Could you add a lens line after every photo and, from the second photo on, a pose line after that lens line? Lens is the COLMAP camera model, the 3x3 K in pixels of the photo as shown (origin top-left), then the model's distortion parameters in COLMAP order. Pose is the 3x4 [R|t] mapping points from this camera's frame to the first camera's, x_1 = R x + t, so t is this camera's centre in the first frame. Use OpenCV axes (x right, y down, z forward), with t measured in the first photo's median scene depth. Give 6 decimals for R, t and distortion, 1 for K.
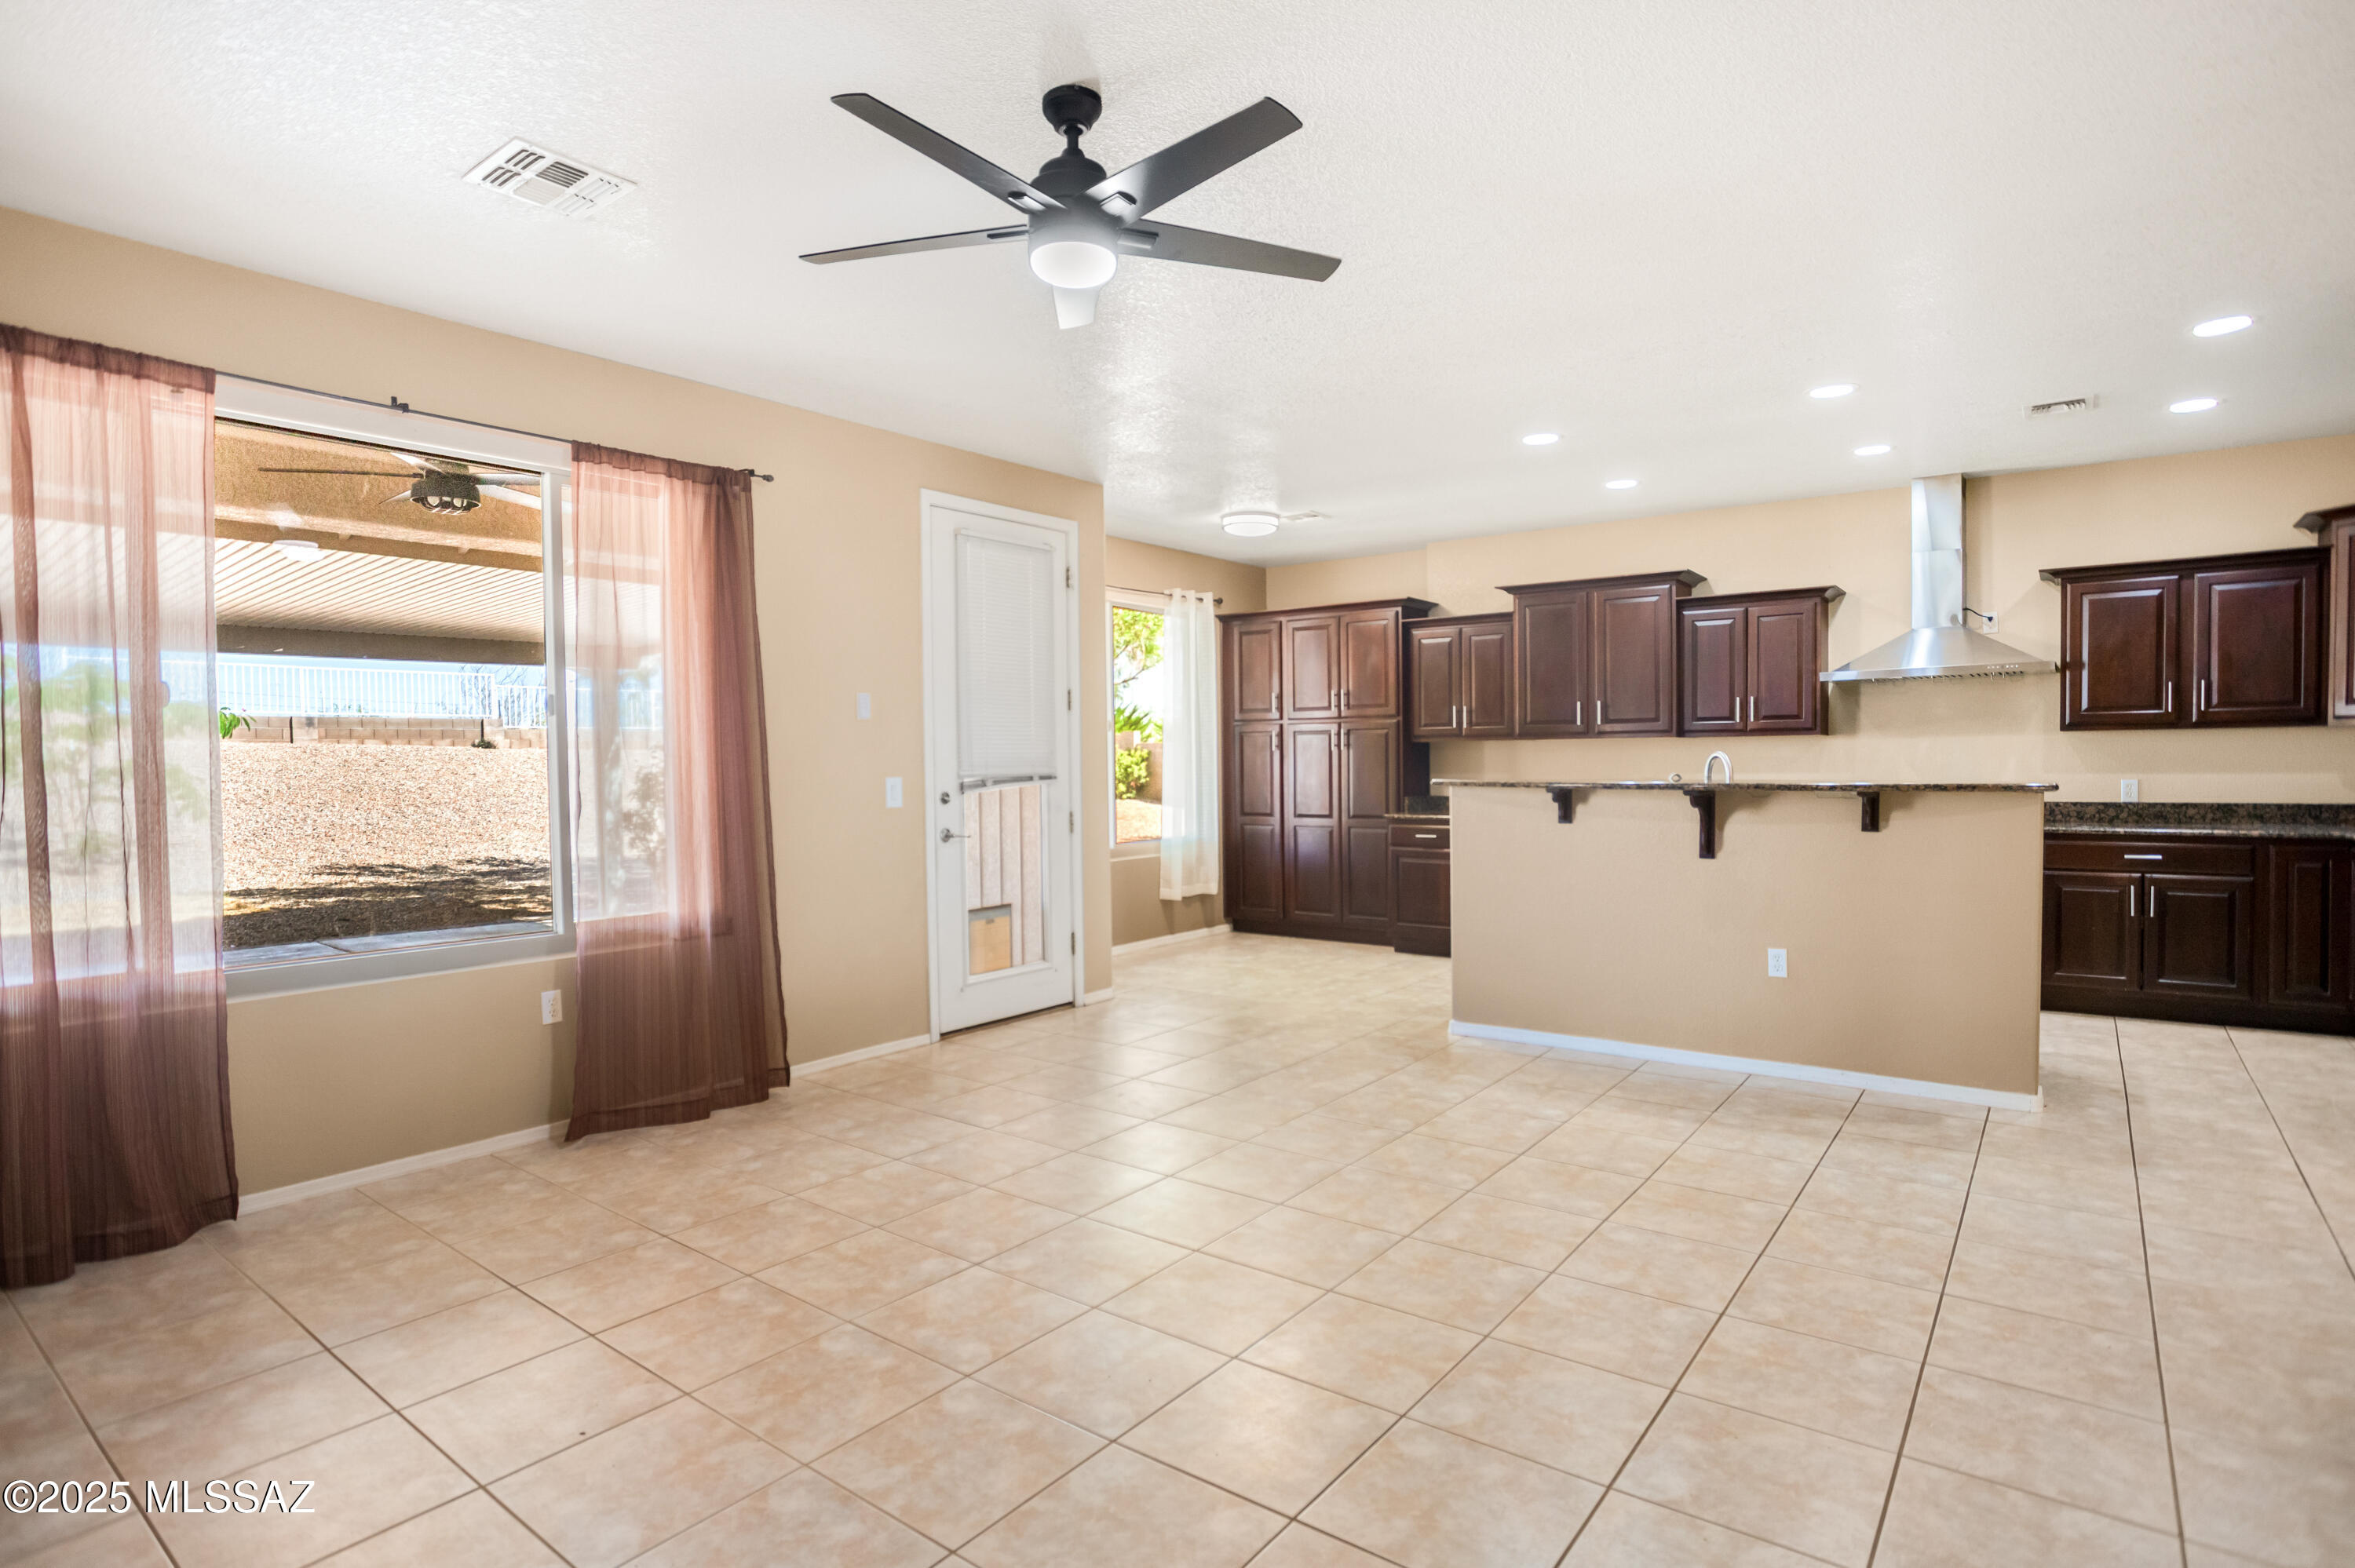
lens RADIAL K [[1181.0, 0, 1175.1], [0, 1181.0, 793.1], [0, 0, 1]] dist [-0.032874, 0.002043]
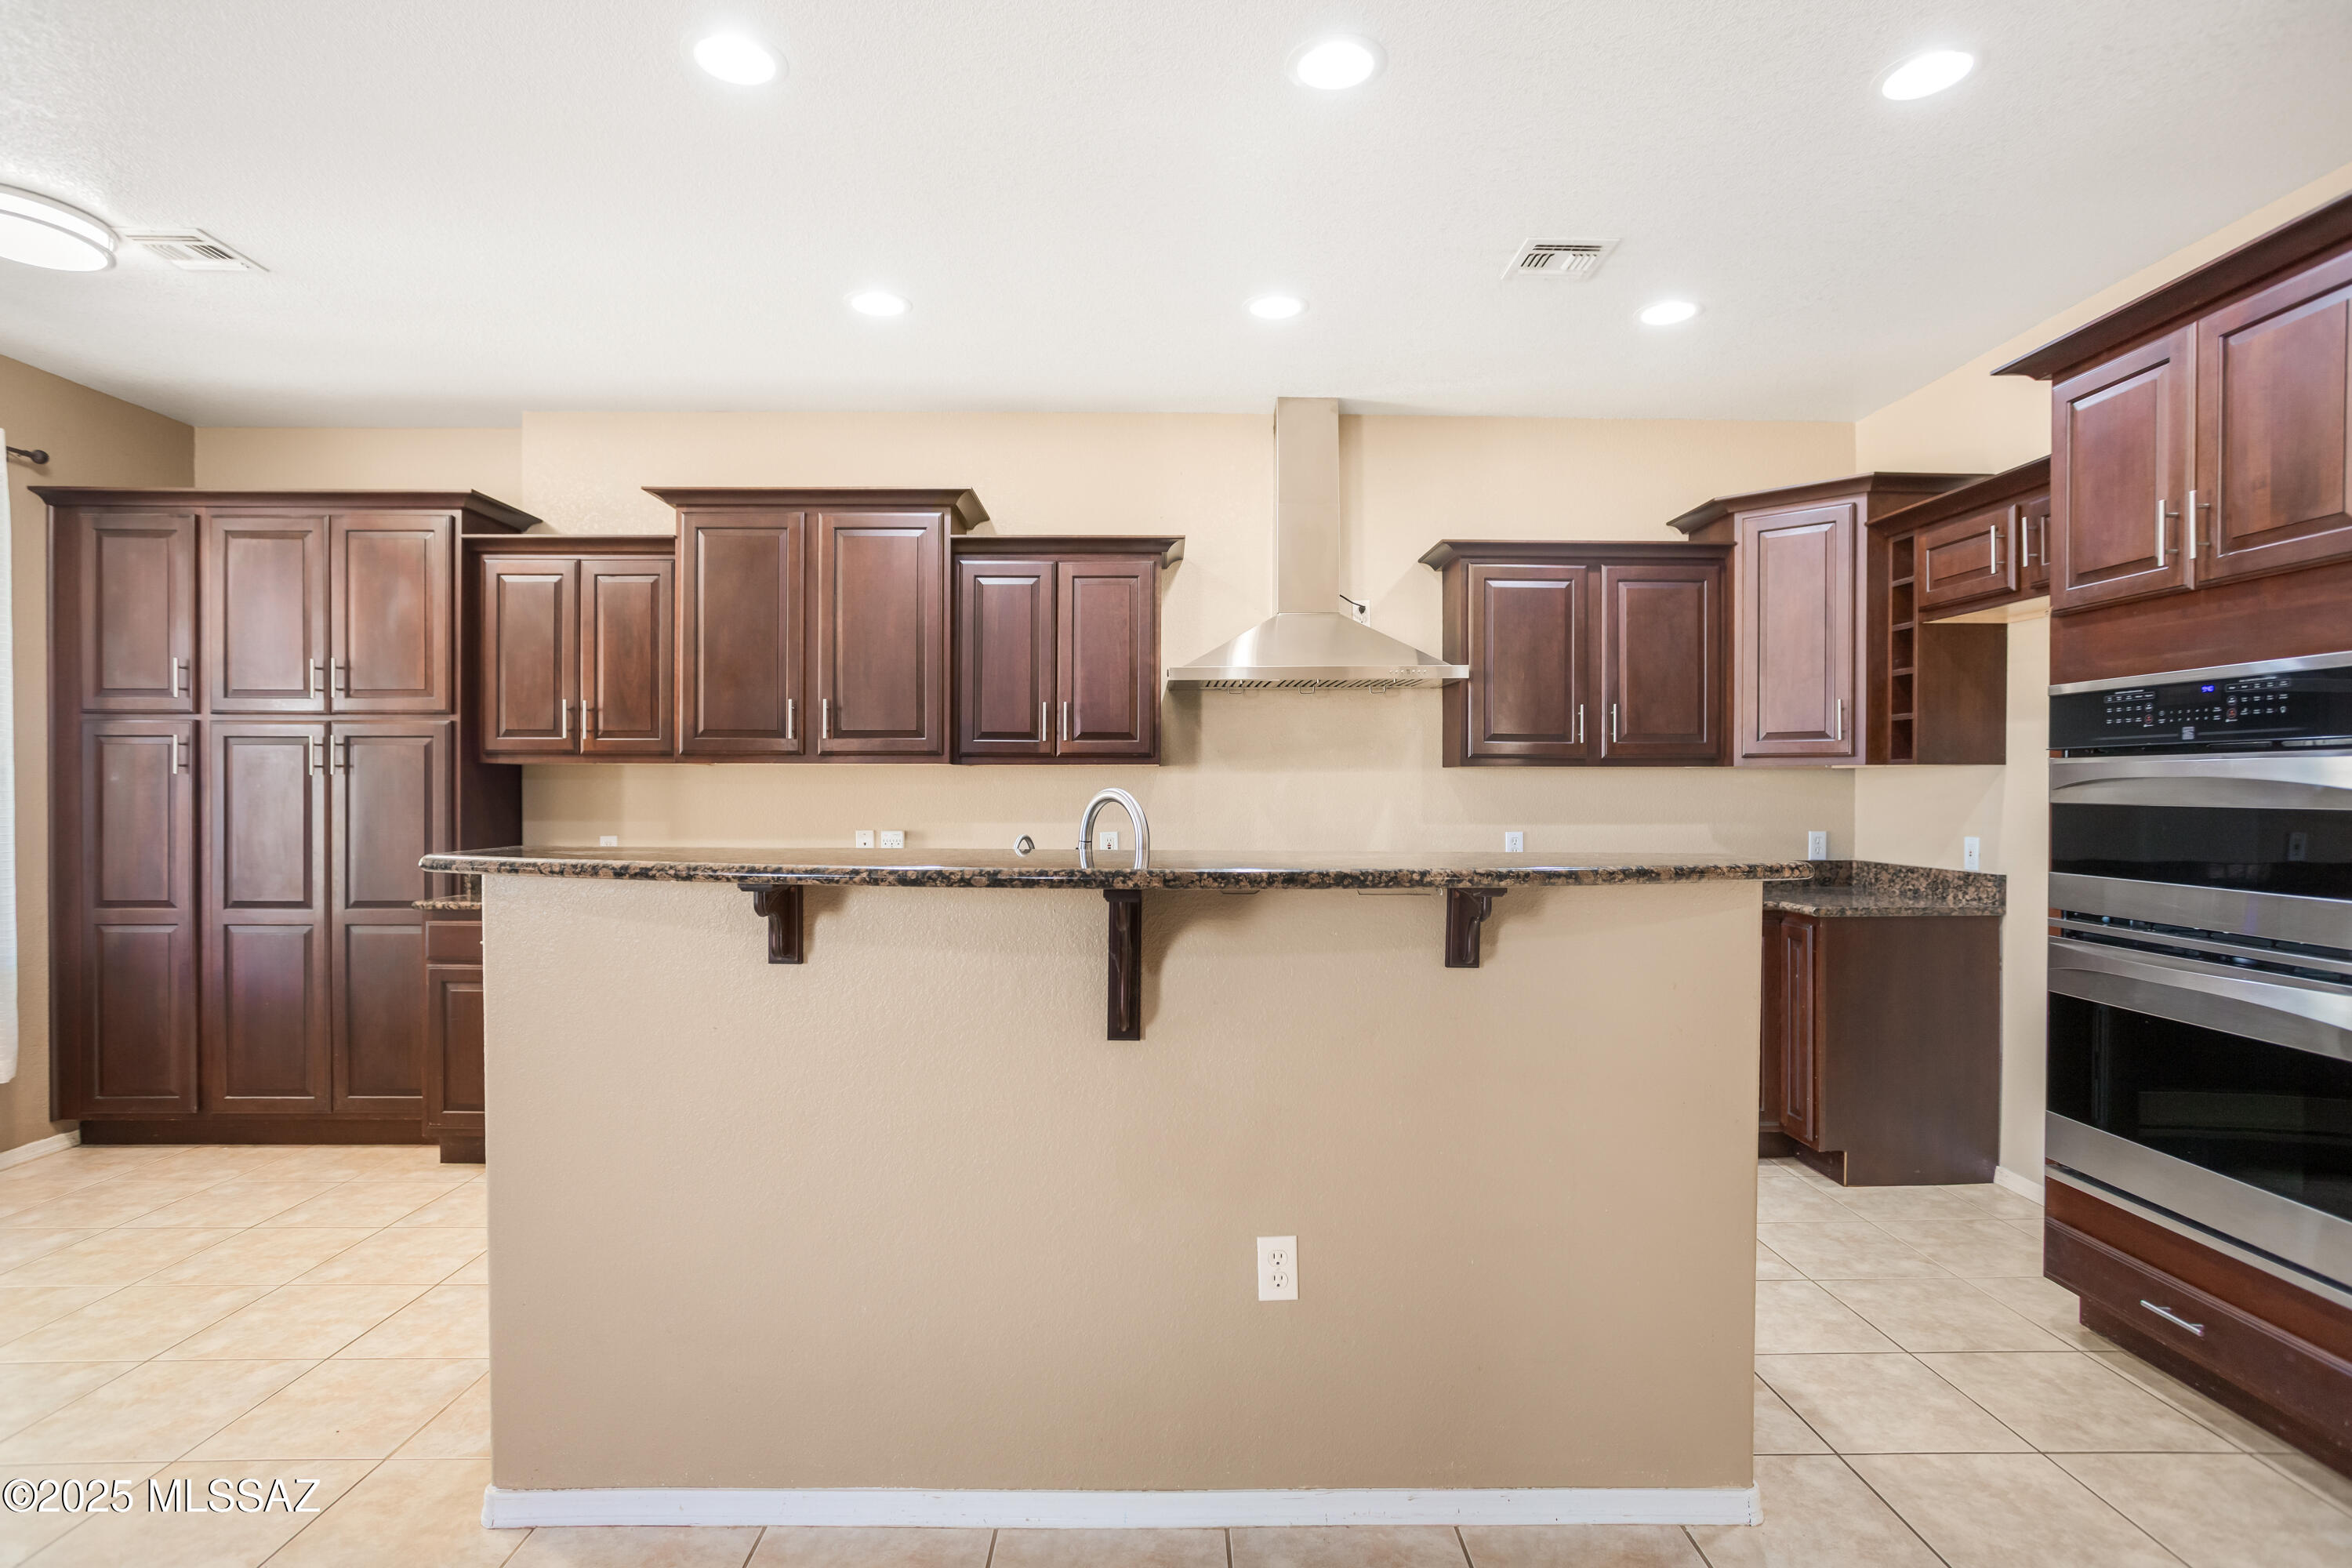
lens RADIAL K [[1179.7, 0, 1173.6], [0, 1179.7, 793.1], [0, 0, 1]] dist [-0.032874, 0.002043]
pose [[0.785047, 0.010755, 0.619343, 0.133115], [0.006827, 0.999638, -0.026013, -0.014933], [-0.619398, 0.024649, 0.784690, 0.429581]]
